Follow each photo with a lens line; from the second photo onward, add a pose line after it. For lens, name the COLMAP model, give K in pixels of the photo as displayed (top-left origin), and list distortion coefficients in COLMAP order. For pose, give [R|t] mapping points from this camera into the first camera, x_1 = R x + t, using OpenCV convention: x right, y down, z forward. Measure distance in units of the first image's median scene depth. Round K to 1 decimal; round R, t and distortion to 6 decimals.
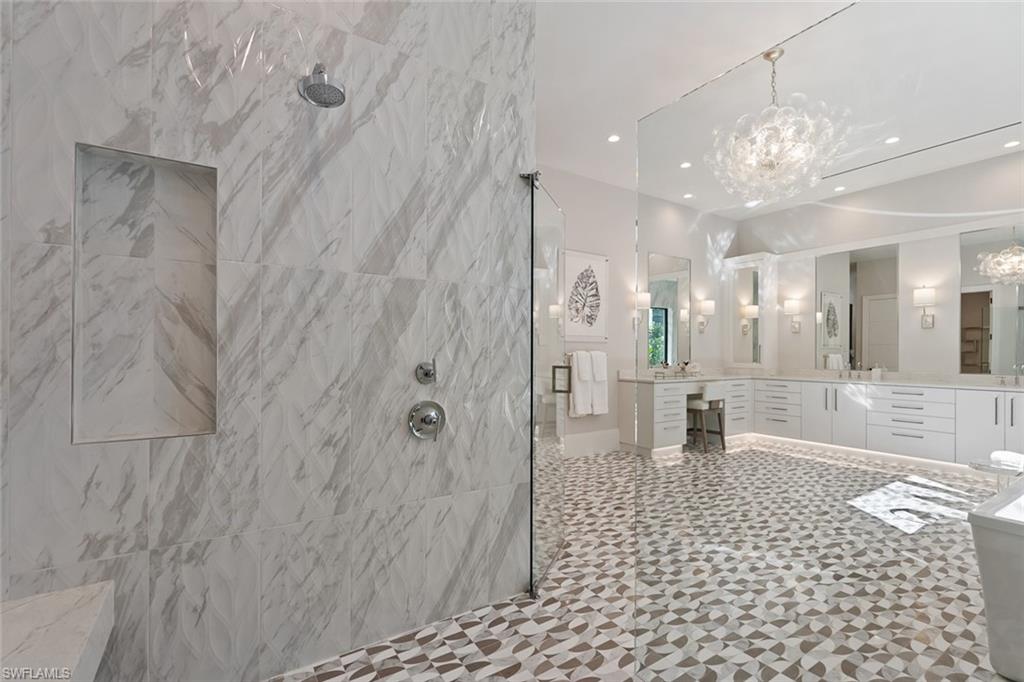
lens RADIAL K [[454.1, 0, 513.5], [0, 454.1, 352.2], [0, 0, 1]] dist [-0.001113, 0.000087]
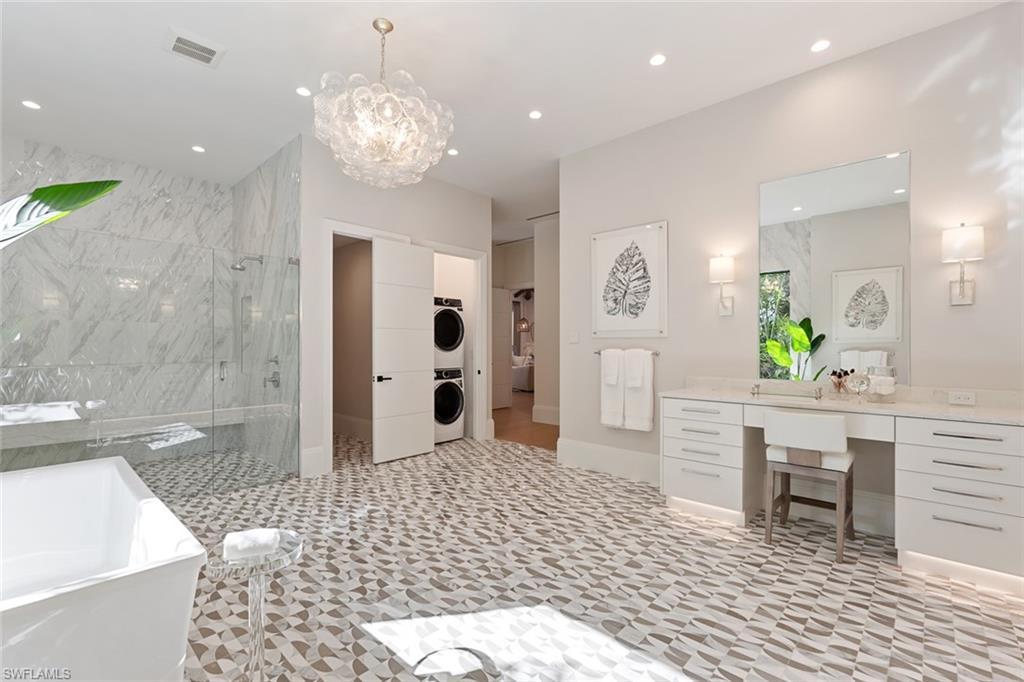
lens RADIAL K [[454.1, 0, 515.4], [0, 454.1, 345.8], [0, 0, 1]] dist [-0.001113, 0.000087]
pose [[0.240691, -0.004396, -0.970592, 1.251938], [0.003070, 0.999988, -0.003768, -0.008034], [0.970597, -0.002072, 0.240702, 0.853226]]
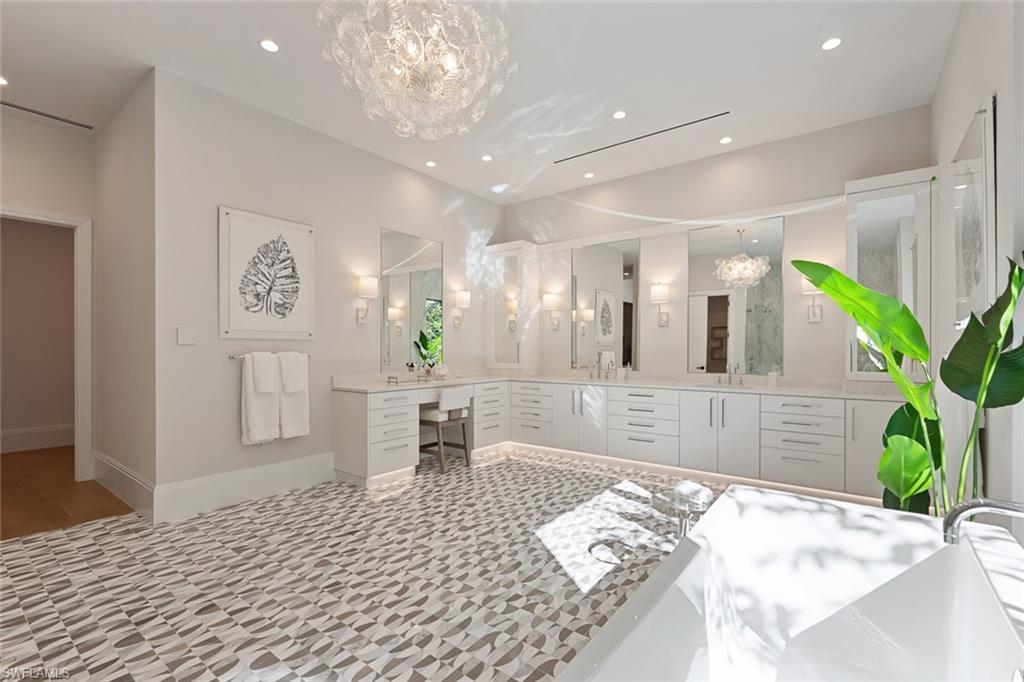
lens RADIAL K [[454.1, 0, 509.7], [0, 454.1, 348.3], [0, 0, 1]] dist [-0.001113, 0.000087]
pose [[0.944402, -0.003490, 0.328775, 0.387987], [0.003075, 0.999994, 0.001782, -0.011574], [-0.328779, -0.000672, 0.944407, 0.257672]]
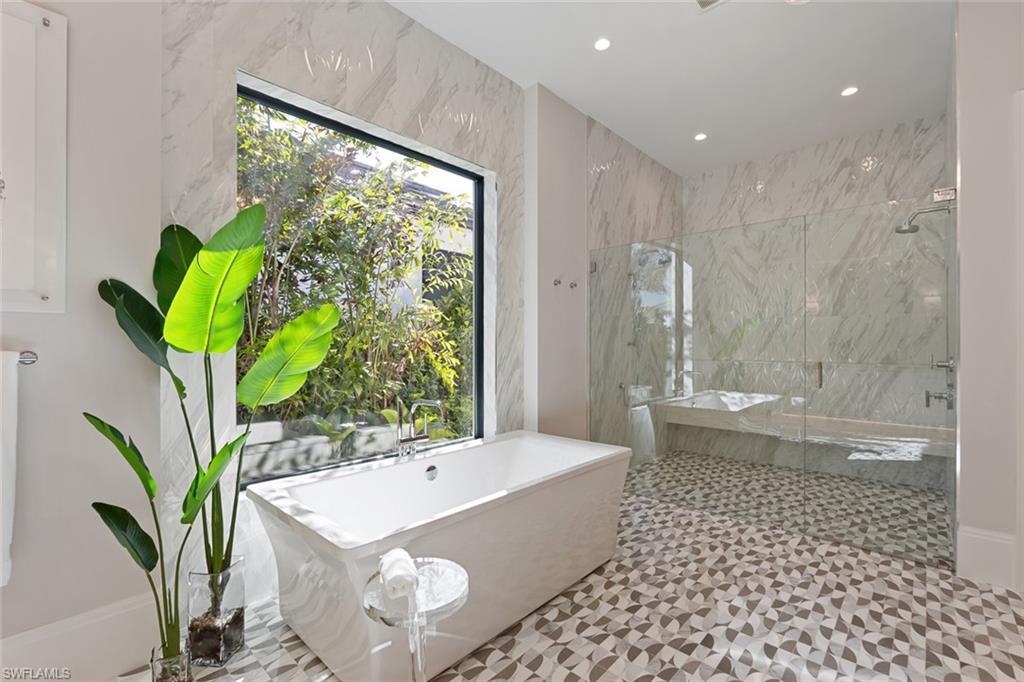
lens RADIAL K [[454.1, 0, 510.0], [0, 454.1, 344.4], [0, 0, 1]] dist [-0.001113, 0.000087]
pose [[-0.970370, -0.007221, -0.241515, 0.792684], [-0.006798, 0.999974, -0.002587, -0.002993], [0.241527, -0.000868, -0.970394, 1.073556]]
